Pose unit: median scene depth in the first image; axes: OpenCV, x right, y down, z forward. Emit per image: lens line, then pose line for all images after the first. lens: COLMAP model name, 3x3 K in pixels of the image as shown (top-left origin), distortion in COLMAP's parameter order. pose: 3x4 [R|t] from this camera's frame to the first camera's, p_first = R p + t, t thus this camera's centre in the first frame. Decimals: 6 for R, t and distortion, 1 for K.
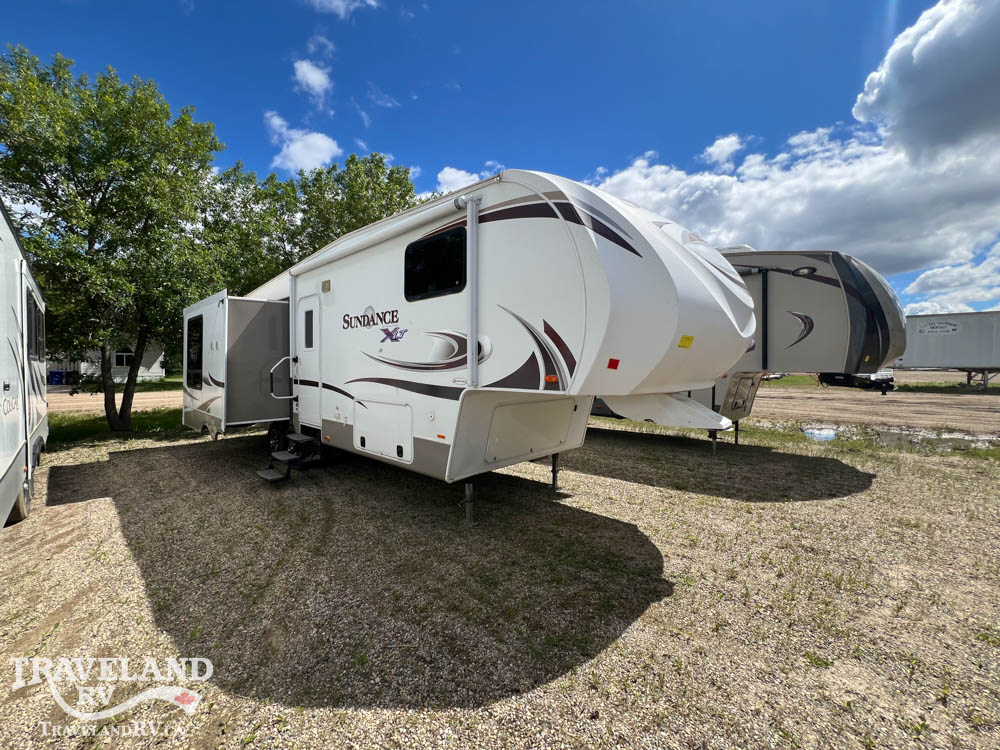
lens RADIAL K [[400.2, 0, 498.1], [0, 400.2, 386.9], [0, 0, 1]] dist [-0.002012, -0.000091]
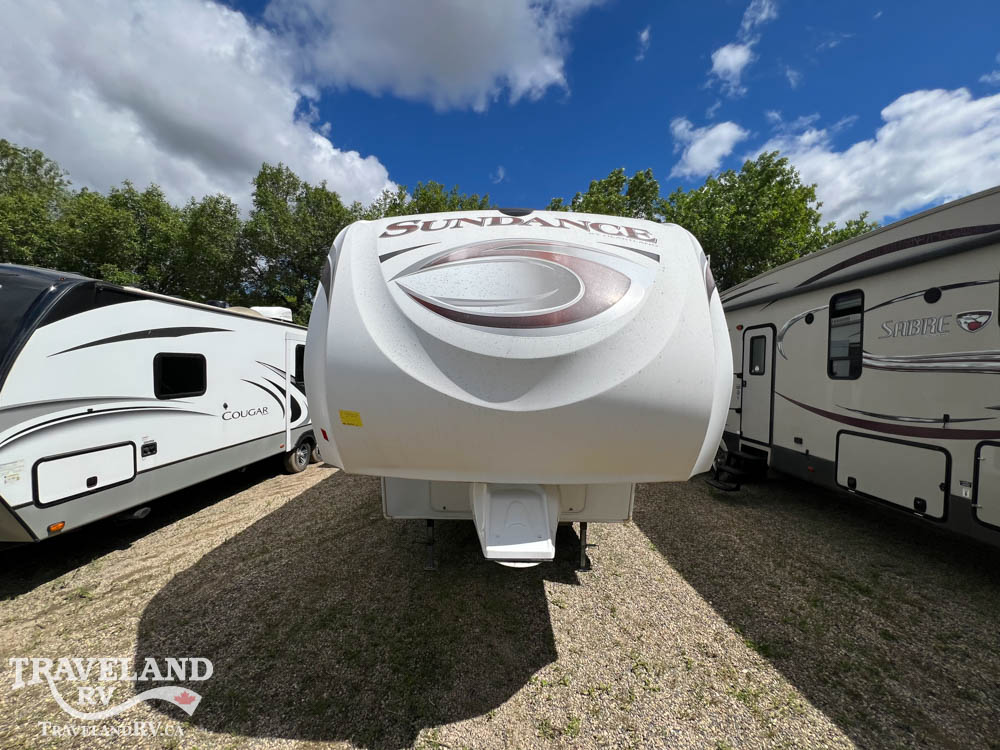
lens RADIAL K [[400.2, 0, 498.1], [0, 400.2, 386.9], [0, 0, 1]] dist [-0.002012, -0.000091]
pose [[0.671953, 0.042591, -0.739368, 0.971864], [-0.051952, 0.998596, 0.010309, -0.159146], [0.738769, 0.031484, 0.673223, 0.564680]]
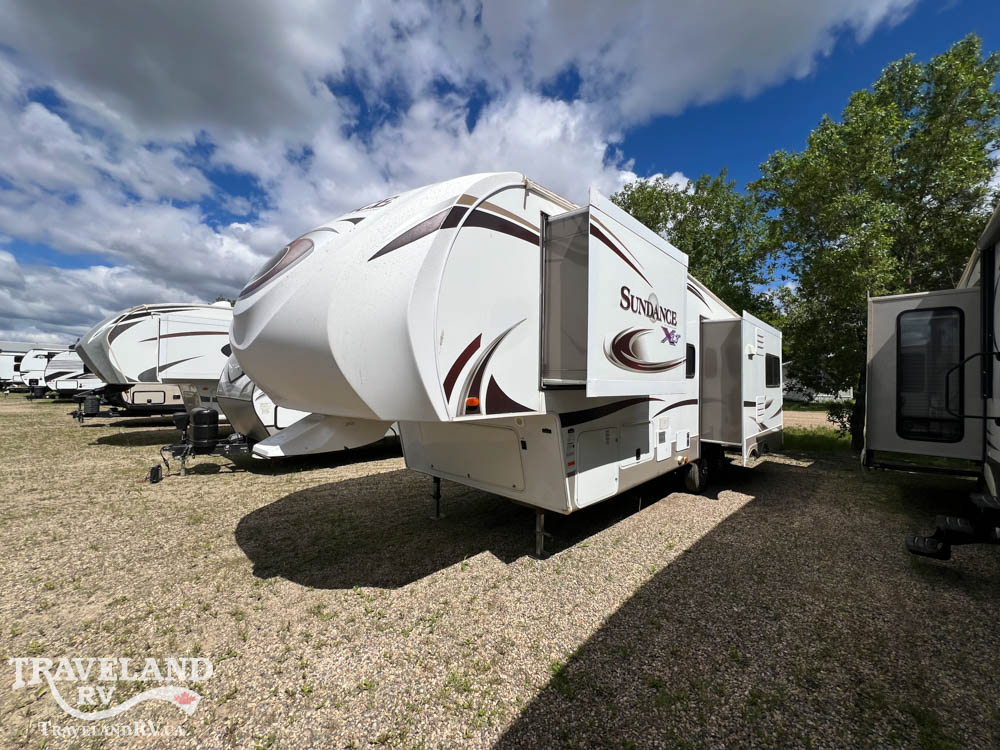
lens RADIAL K [[395.9, 0, 500.0], [0, 395.9, 375.0], [0, 0, 1]] dist [-0.001093, -0.000255]
pose [[-0.004686, -0.016052, -0.999860, 1.433623], [-0.069542, 0.997456, -0.015688, -0.098731], [0.997568, 0.069459, -0.005790, 1.499938]]
